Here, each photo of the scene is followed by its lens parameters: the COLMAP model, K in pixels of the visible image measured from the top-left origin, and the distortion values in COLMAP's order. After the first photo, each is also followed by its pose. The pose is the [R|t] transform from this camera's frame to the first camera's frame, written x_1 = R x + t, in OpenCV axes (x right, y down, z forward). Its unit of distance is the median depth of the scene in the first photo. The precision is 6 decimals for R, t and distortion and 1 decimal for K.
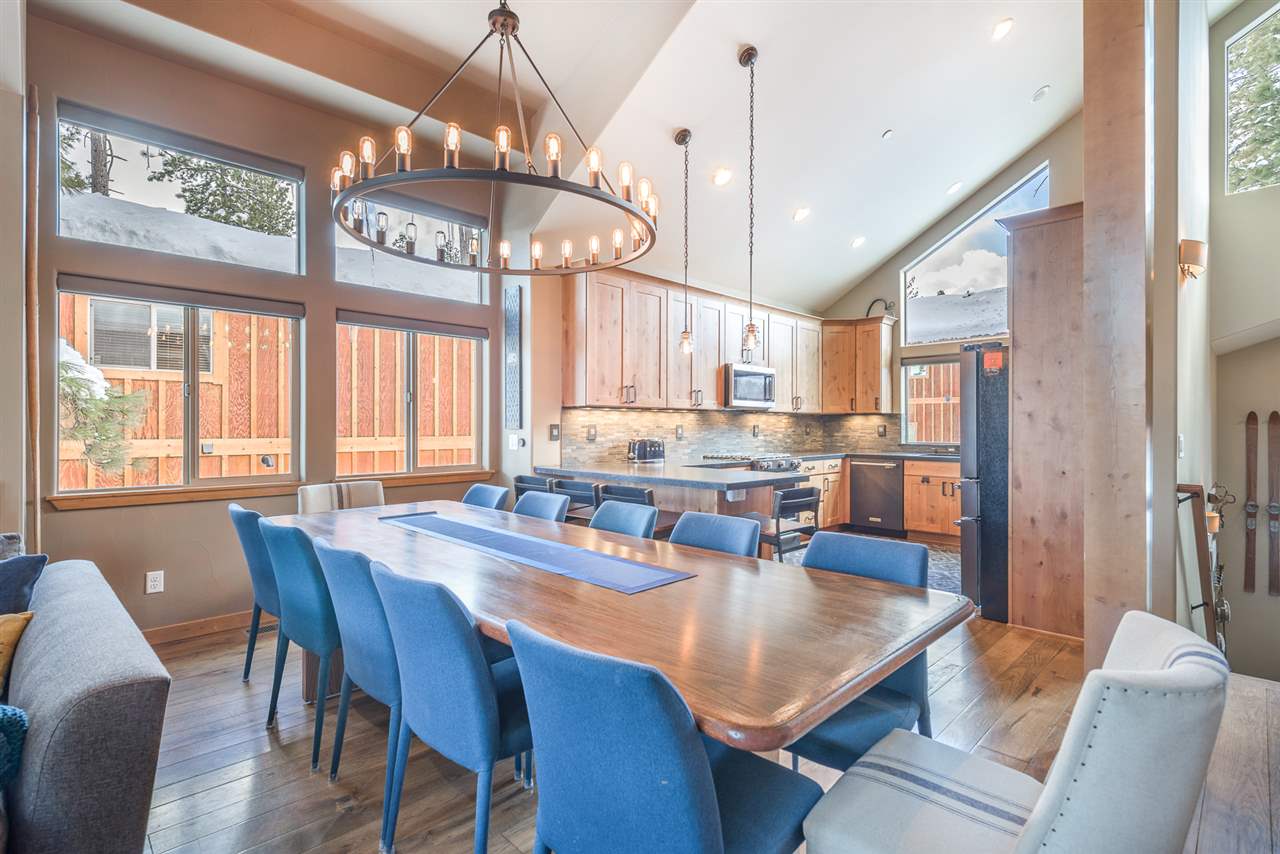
lens RADIAL K [[598.0, 0, 643.9], [0, 598.0, 425.2], [0, 0, 1]] dist [0.025374, -0.012234]
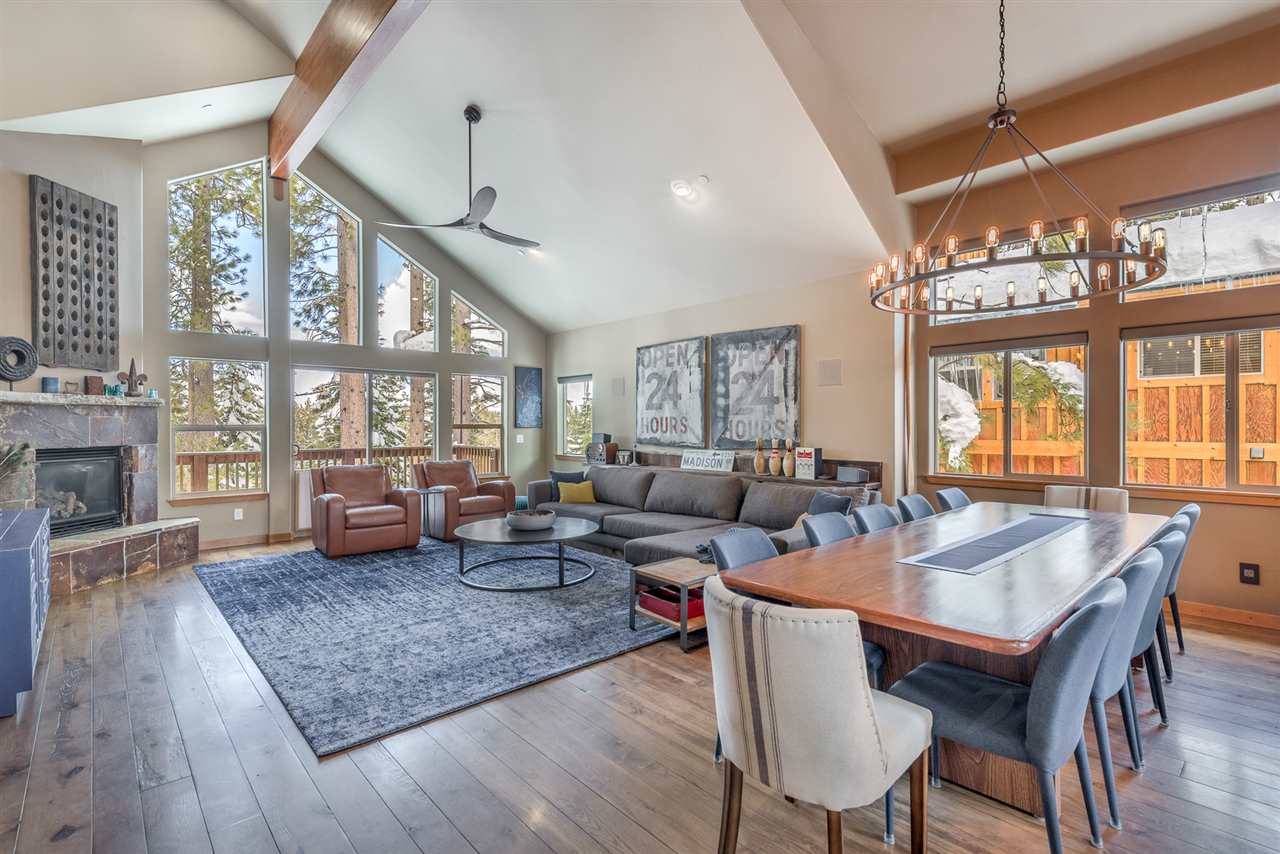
lens RADIAL K [[598.0, 0, 643.9], [0, 598.0, 425.2], [0, 0, 1]] dist [0.025374, -0.012234]
pose [[-0.042896, 0.000730, -0.999079, 0.389776], [0.004204, 0.999991, 0.000550, -0.014667], [0.999071, -0.004177, -0.042899, 0.119823]]
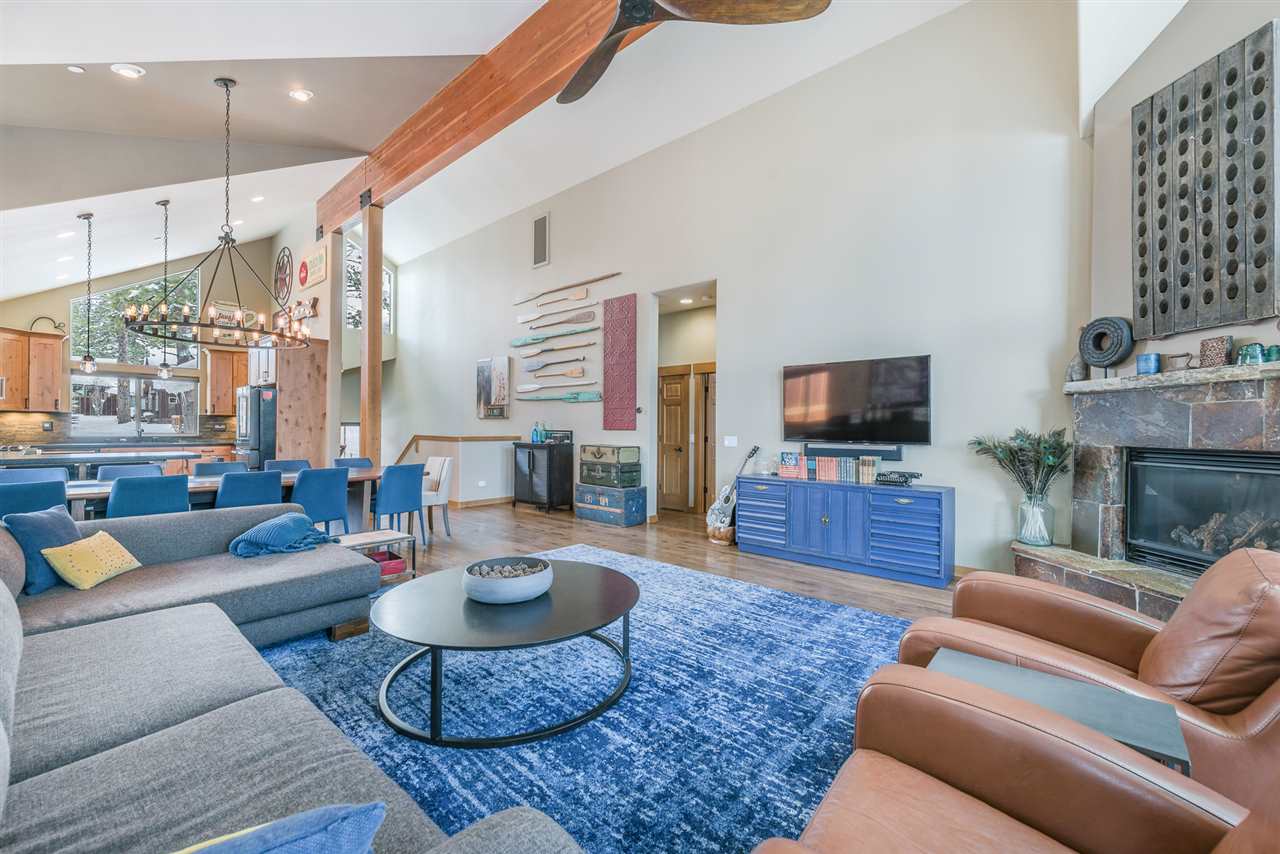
lens RADIAL K [[507.0, 0, 643.5], [0, 507.0, 427.4], [0, 0, 1]] dist [0.019192, -0.007103]
pose [[-0.068448, -0.001541, 0.997654, -0.816869], [-0.010516, 0.999944, 0.000823, -0.002147], [-0.997599, -0.010435, -0.068460, -0.145041]]
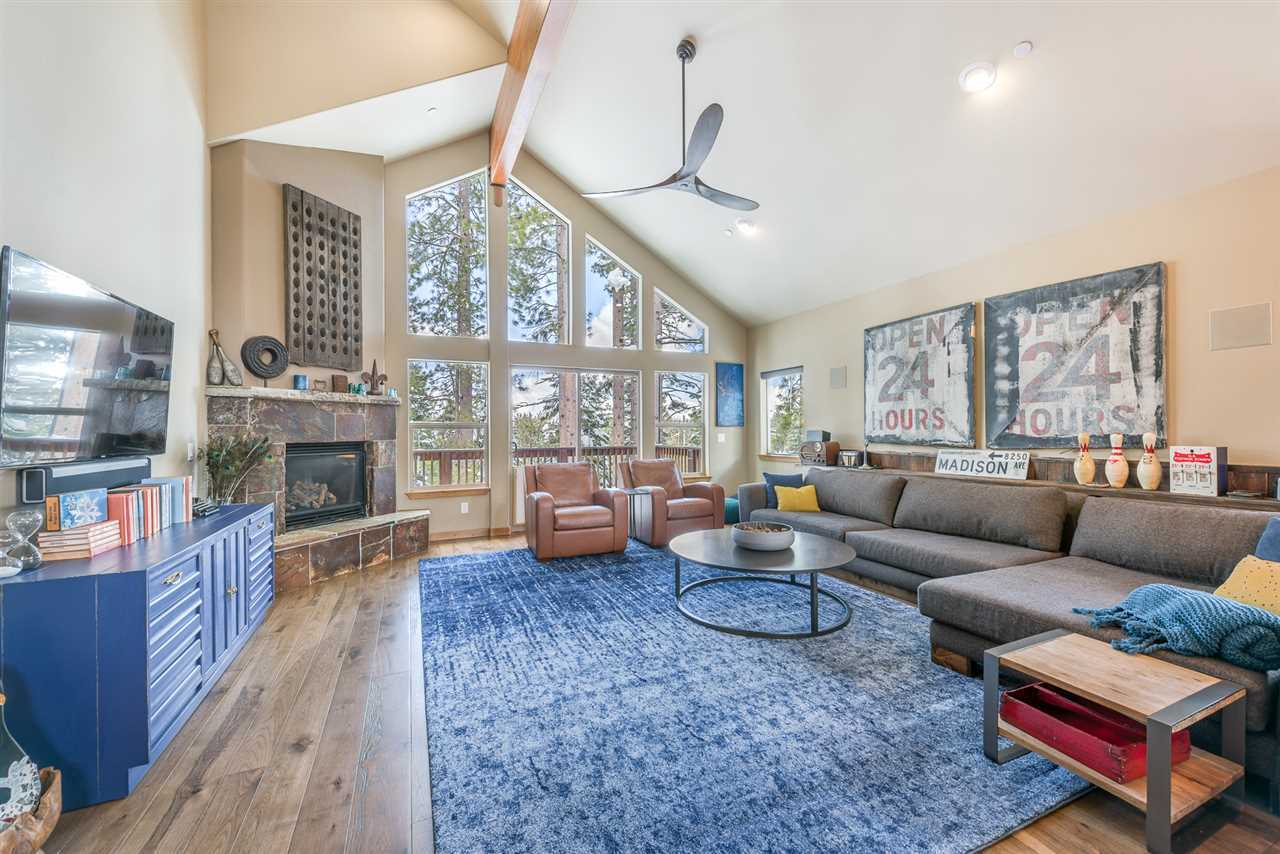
lens RADIAL K [[507.0, 0, 643.5], [0, 507.0, 427.4], [0, 0, 1]] dist [0.019192, -0.007103]
pose [[-0.344731, -0.005315, -0.938686, 0.135362], [0.008714, 0.999923, -0.008862, 0.001609], [0.938661, -0.011235, -0.344658, -0.000541]]
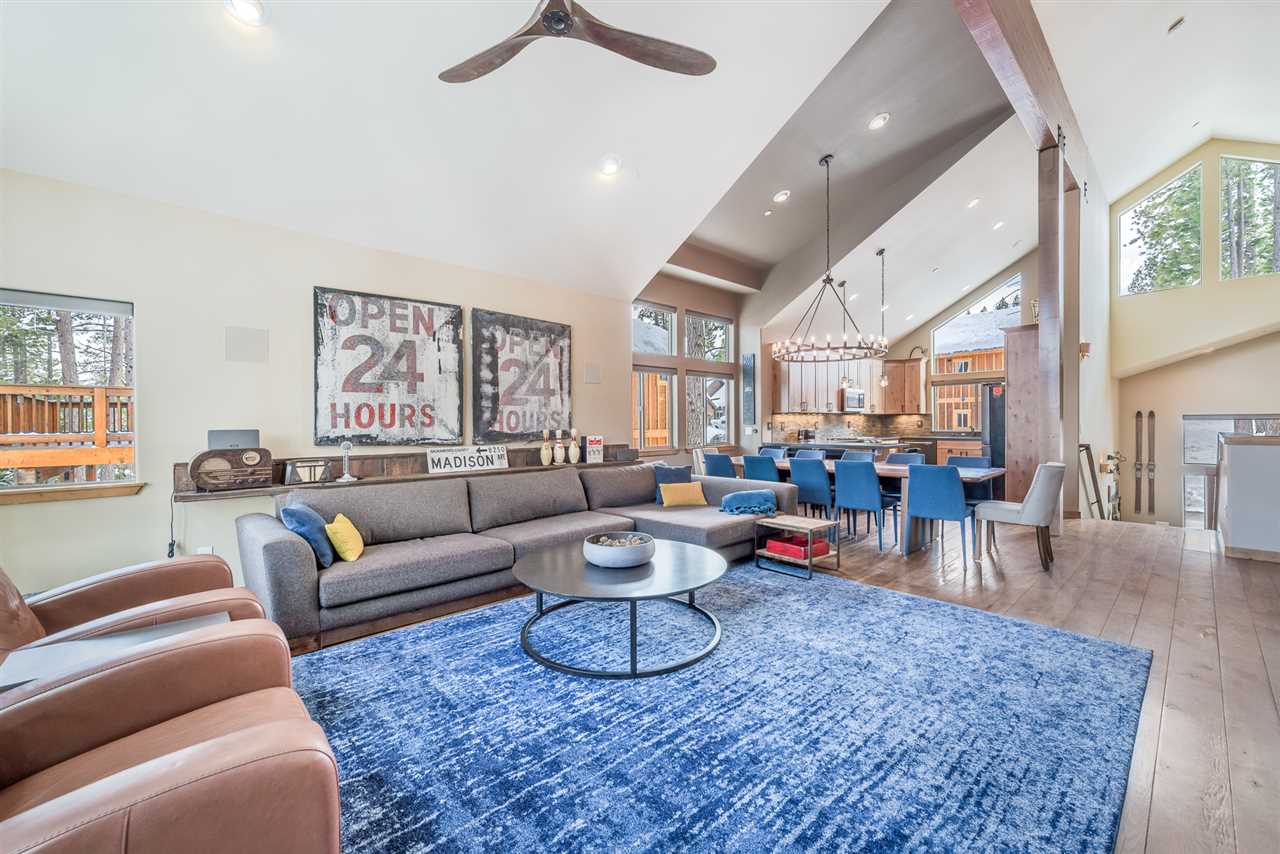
lens RADIAL K [[507.0, 0, 643.5], [0, 507.0, 427.4], [0, 0, 1]] dist [0.019192, -0.007103]
pose [[0.999367, -0.008596, -0.034531, -0.384147], [0.008935, 0.999913, 0.009664, -0.002267], [0.034445, -0.009966, 0.999357, -0.538434]]
